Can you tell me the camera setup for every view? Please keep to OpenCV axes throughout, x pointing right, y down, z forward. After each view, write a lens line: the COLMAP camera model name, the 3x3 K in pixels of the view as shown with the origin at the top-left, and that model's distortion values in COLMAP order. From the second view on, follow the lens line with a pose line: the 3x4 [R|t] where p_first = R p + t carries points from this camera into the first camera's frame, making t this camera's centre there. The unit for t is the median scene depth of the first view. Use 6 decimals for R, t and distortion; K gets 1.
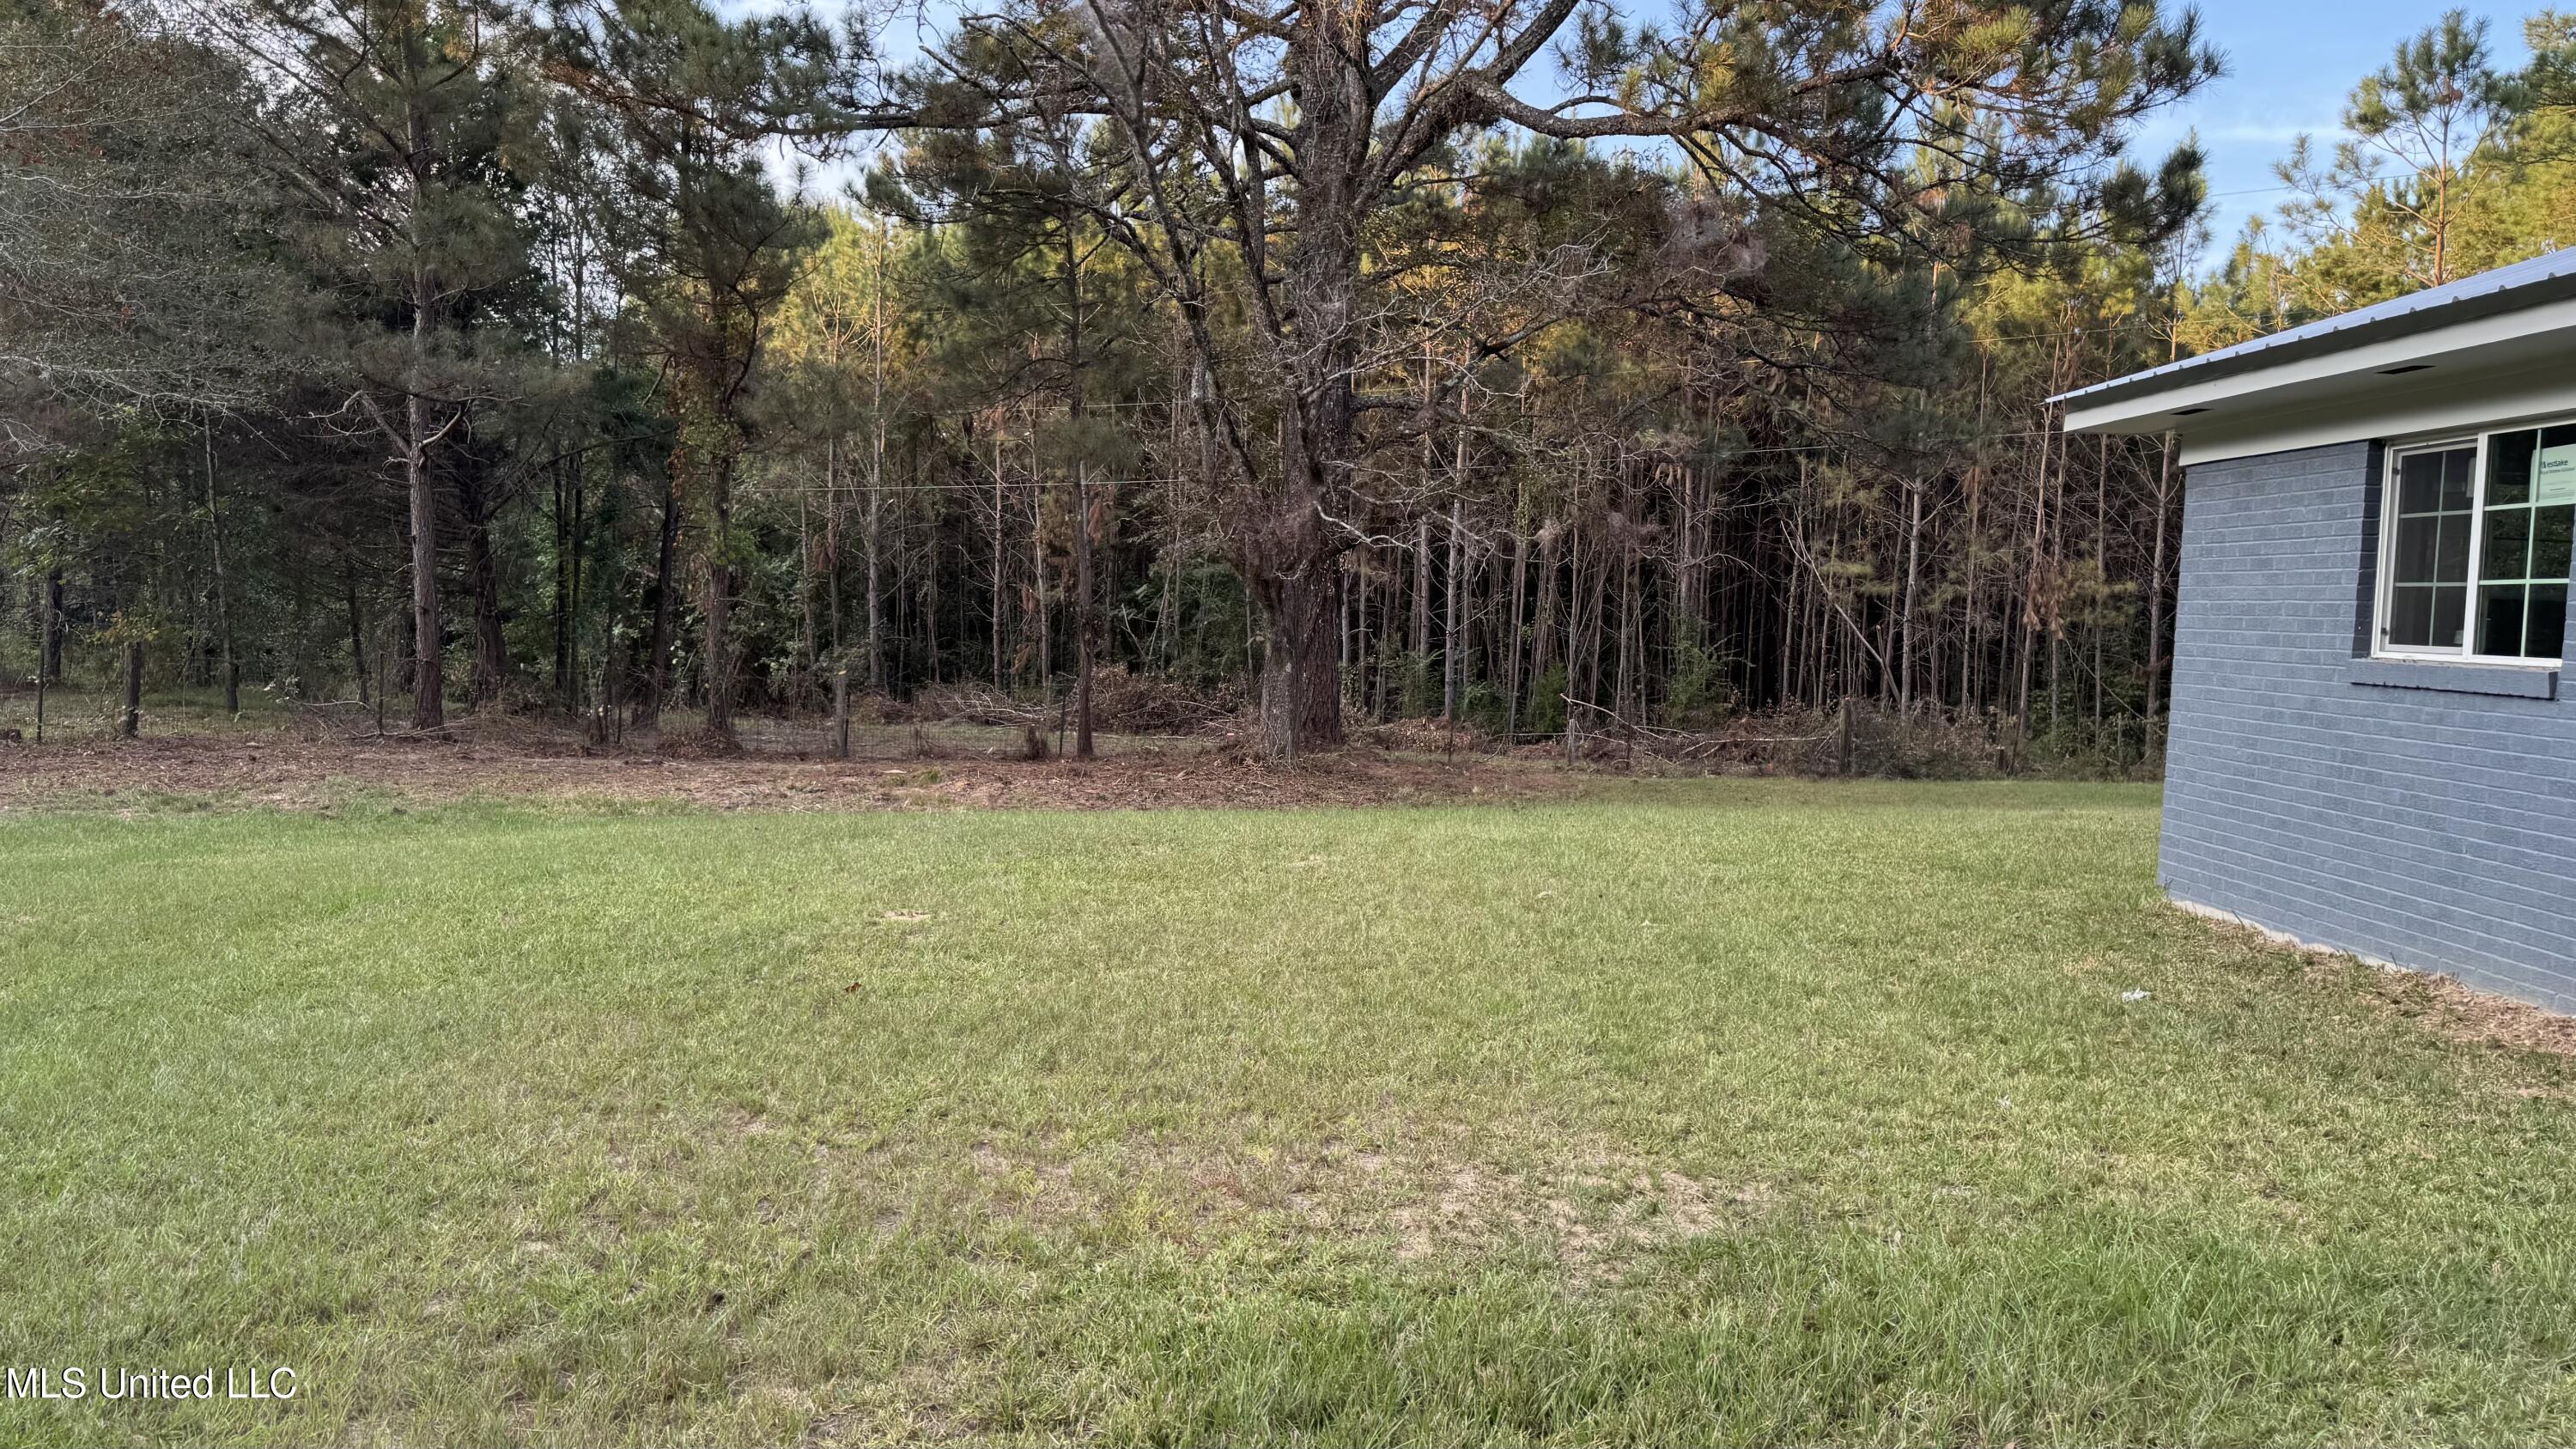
lens RADIAL K [[1748.2, 0, 1292.9], [0, 1748.2, 778.6], [0, 0, 1]] dist [0.000129, -0.003240]
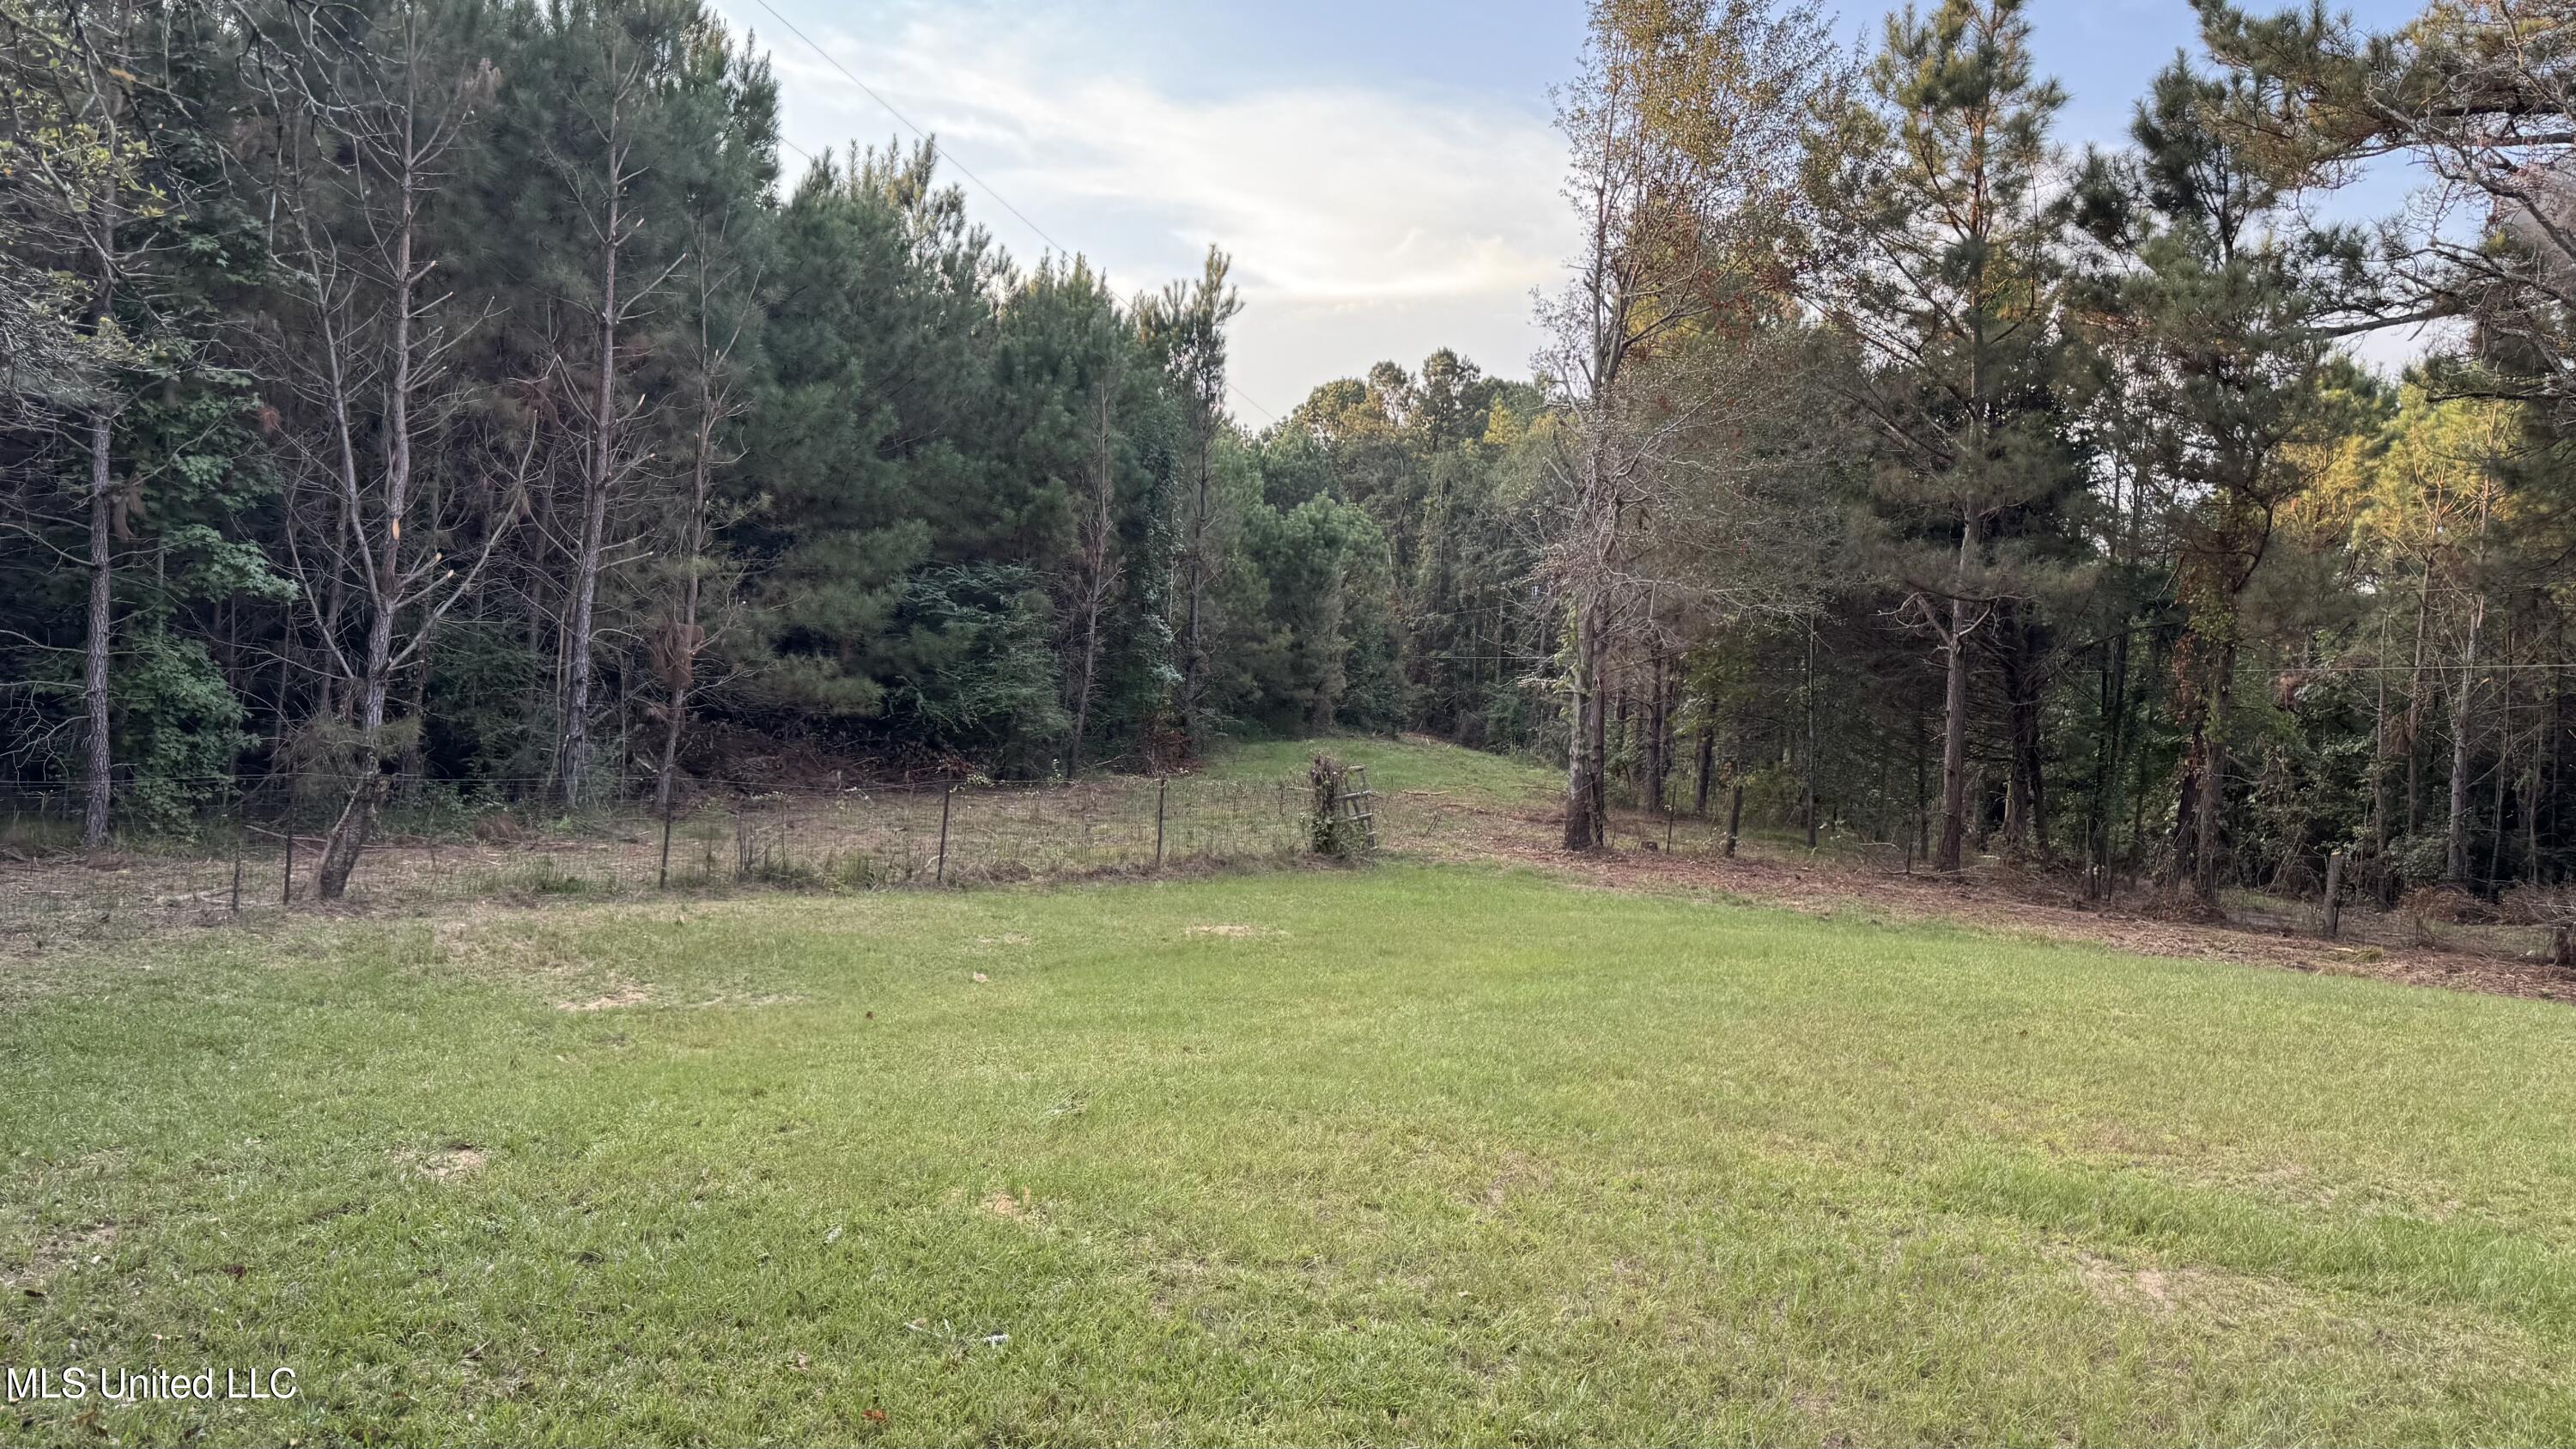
lens RADIAL K [[1748.2, 0, 1292.9], [0, 1748.2, 778.6], [0, 0, 1]] dist [0.000129, -0.003240]
pose [[0.648963, 0.048148, -0.759295, 0.113331], [-0.122229, 0.991630, -0.041587, 0.011991], [0.750938, 0.119796, 0.649416, -0.105854]]
